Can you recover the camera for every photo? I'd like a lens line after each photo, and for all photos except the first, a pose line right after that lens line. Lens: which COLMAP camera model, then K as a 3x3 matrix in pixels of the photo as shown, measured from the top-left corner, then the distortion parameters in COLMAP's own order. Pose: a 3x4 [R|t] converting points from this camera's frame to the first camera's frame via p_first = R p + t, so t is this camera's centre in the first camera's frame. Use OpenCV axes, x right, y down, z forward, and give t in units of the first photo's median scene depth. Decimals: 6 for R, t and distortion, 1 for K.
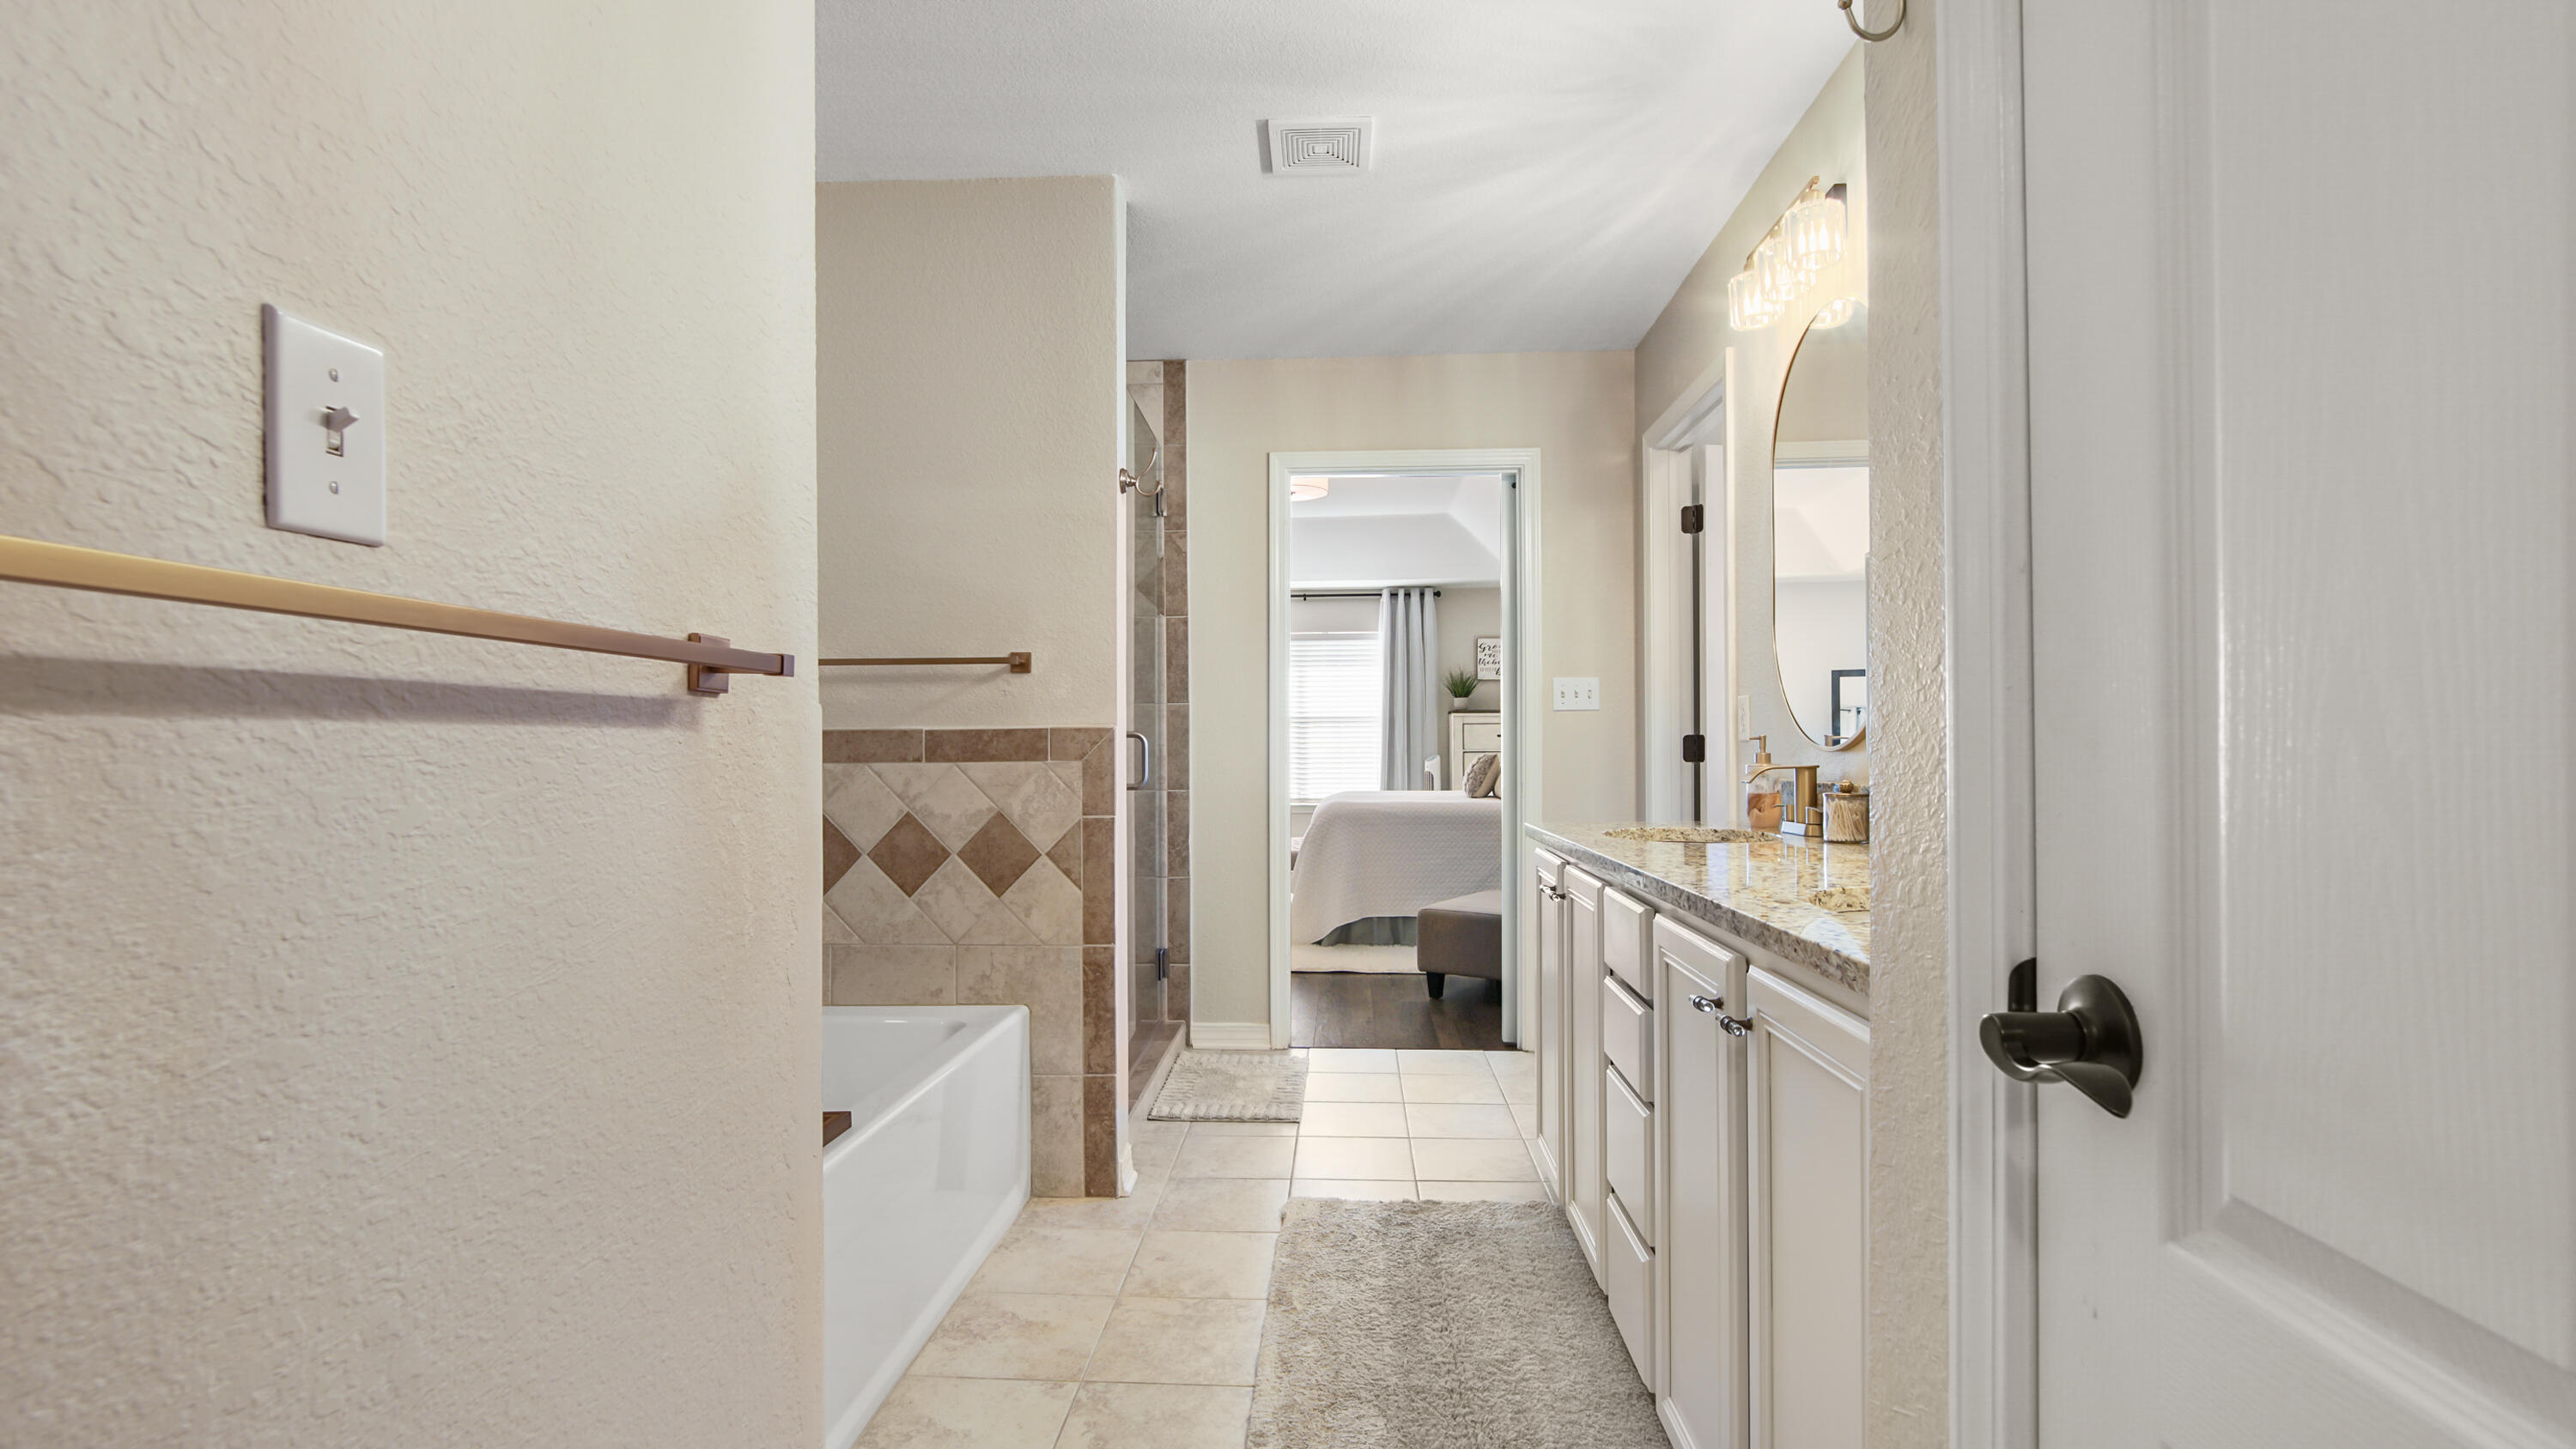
lens RADIAL K [[1138.9, 0, 1289.1], [0, 1138.9, 740.2], [0, 0, 1]] dist [-0.014213, 0.005523]
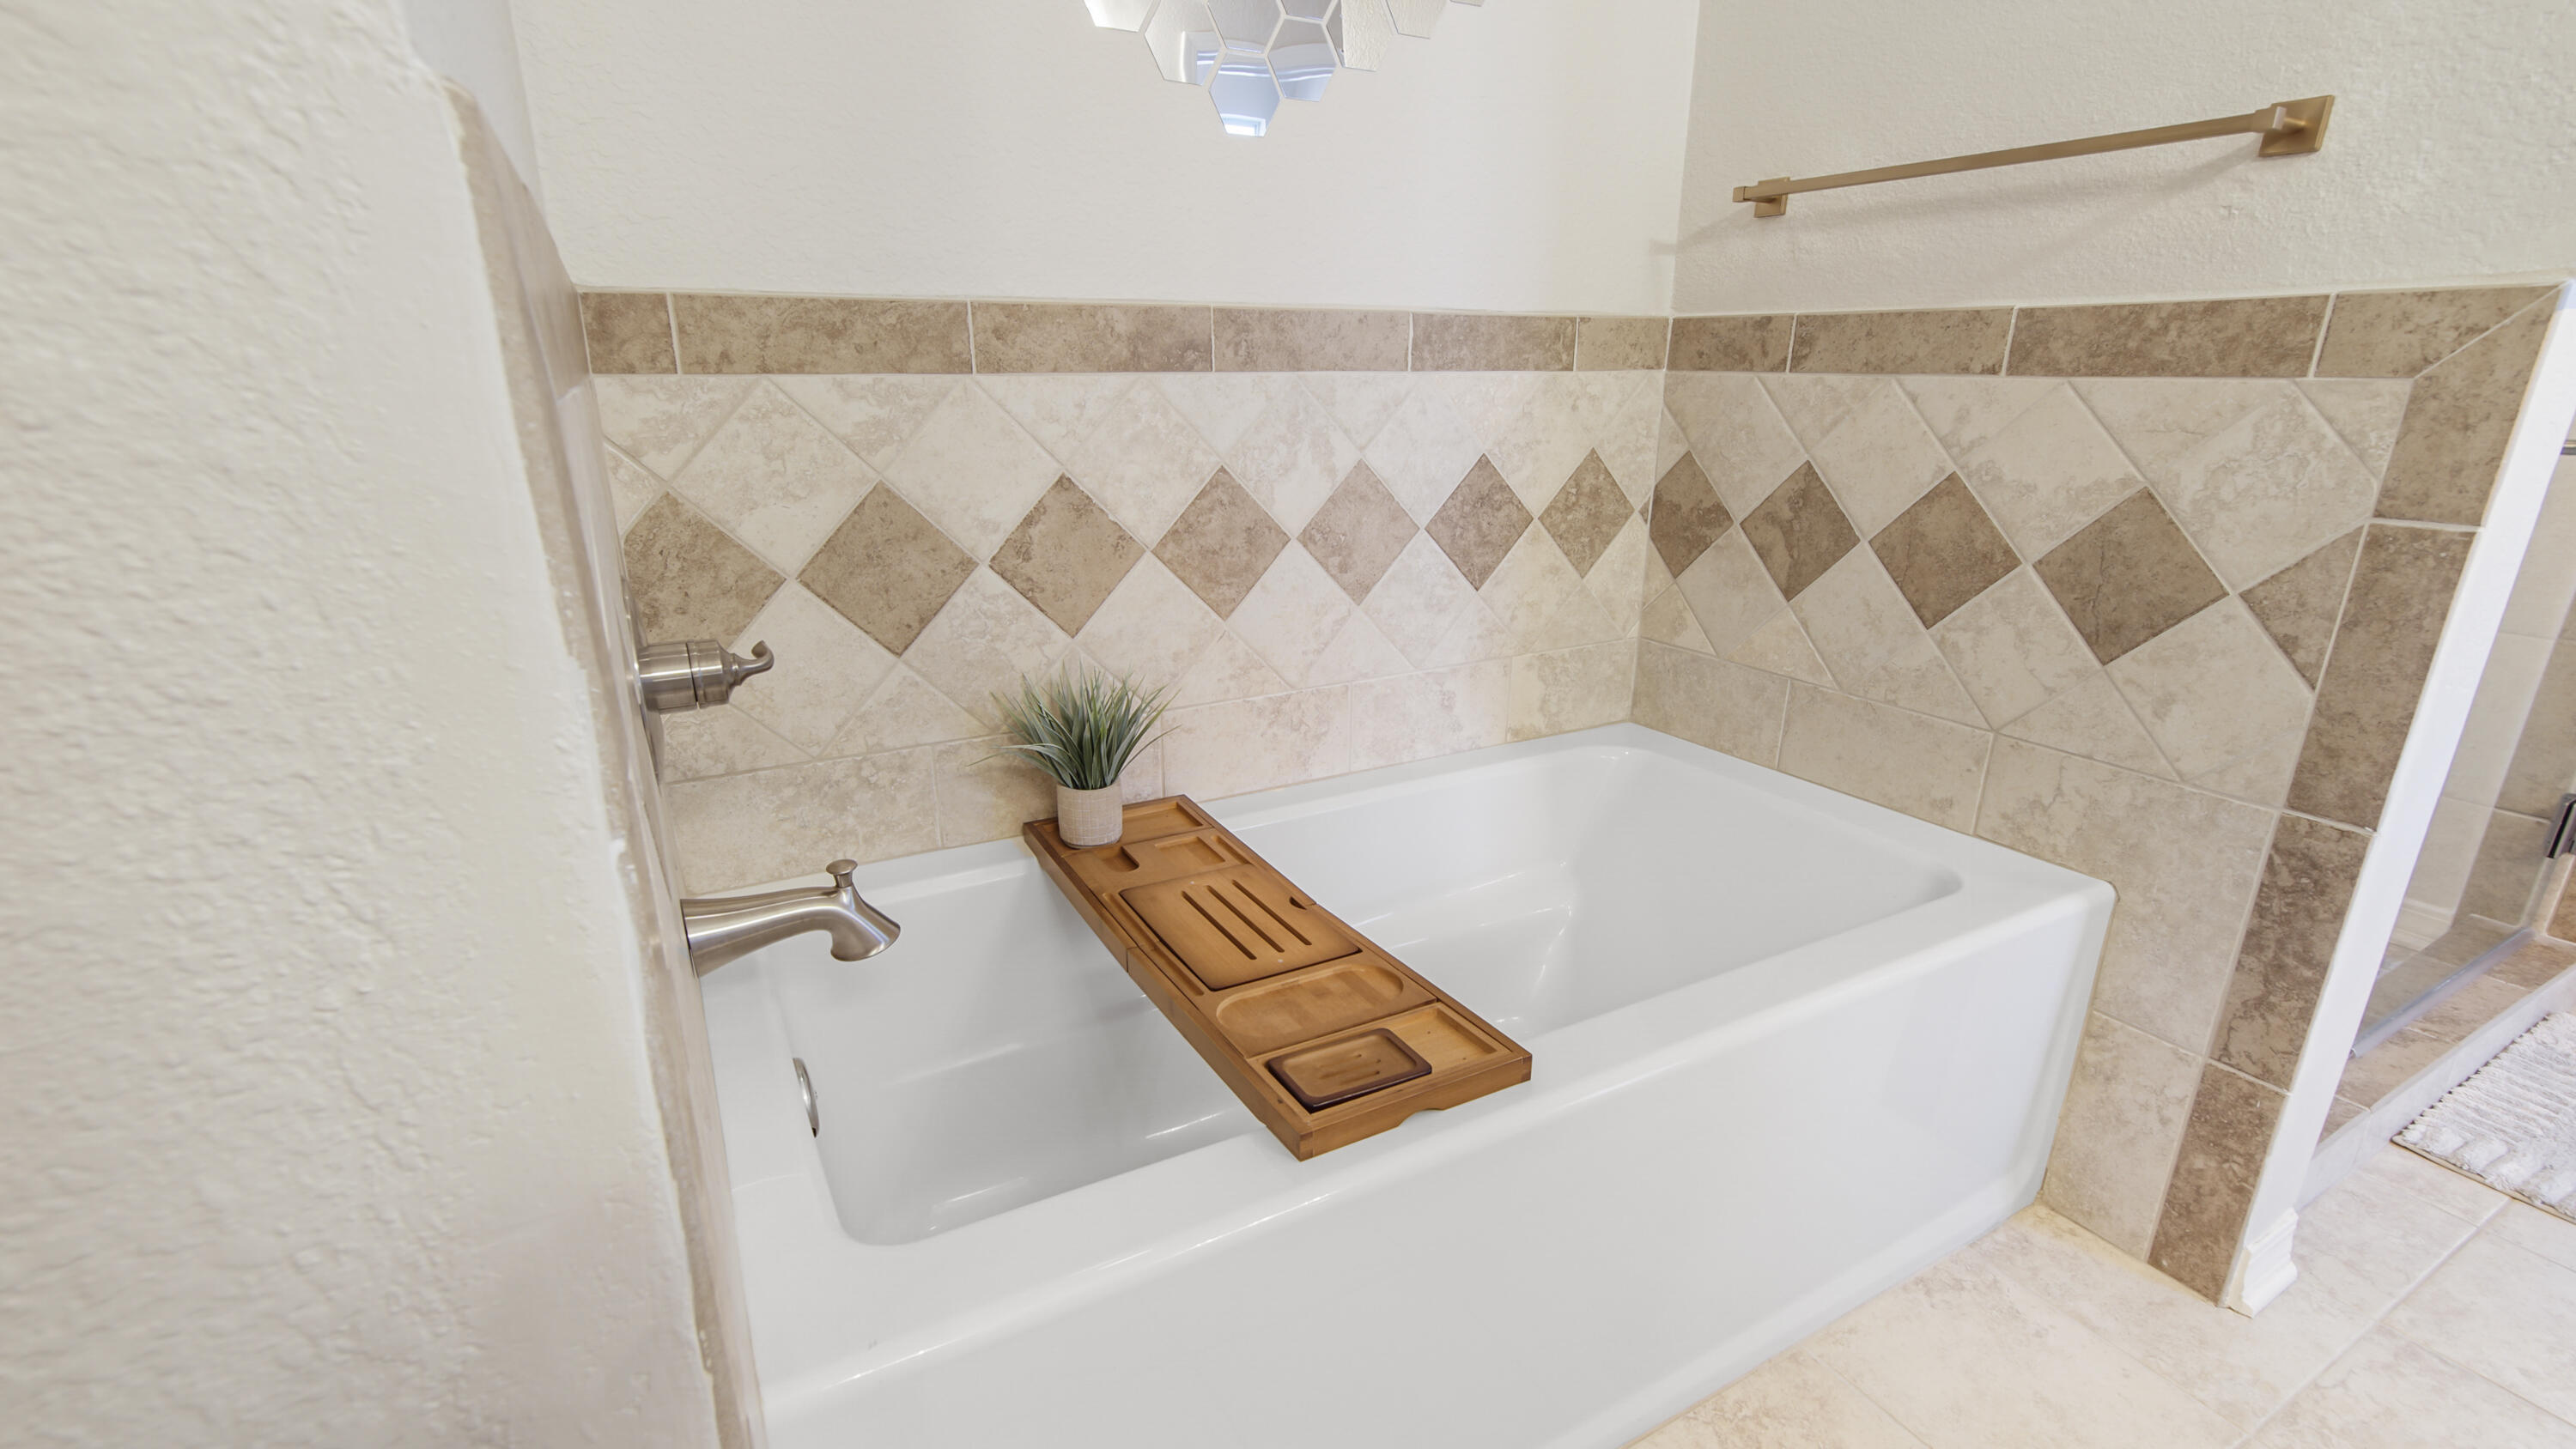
lens RADIAL K [[1138.9, 0, 1284.1], [0, 1138.9, 743.8], [0, 0, 1]] dist [-0.014213, 0.005523]
pose [[0.529519, 0.276014, -0.802138, -0.039050], [0.006741, 0.944186, 0.329342, 0.005956], [0.848271, -0.179800, 0.498104, 0.445799]]
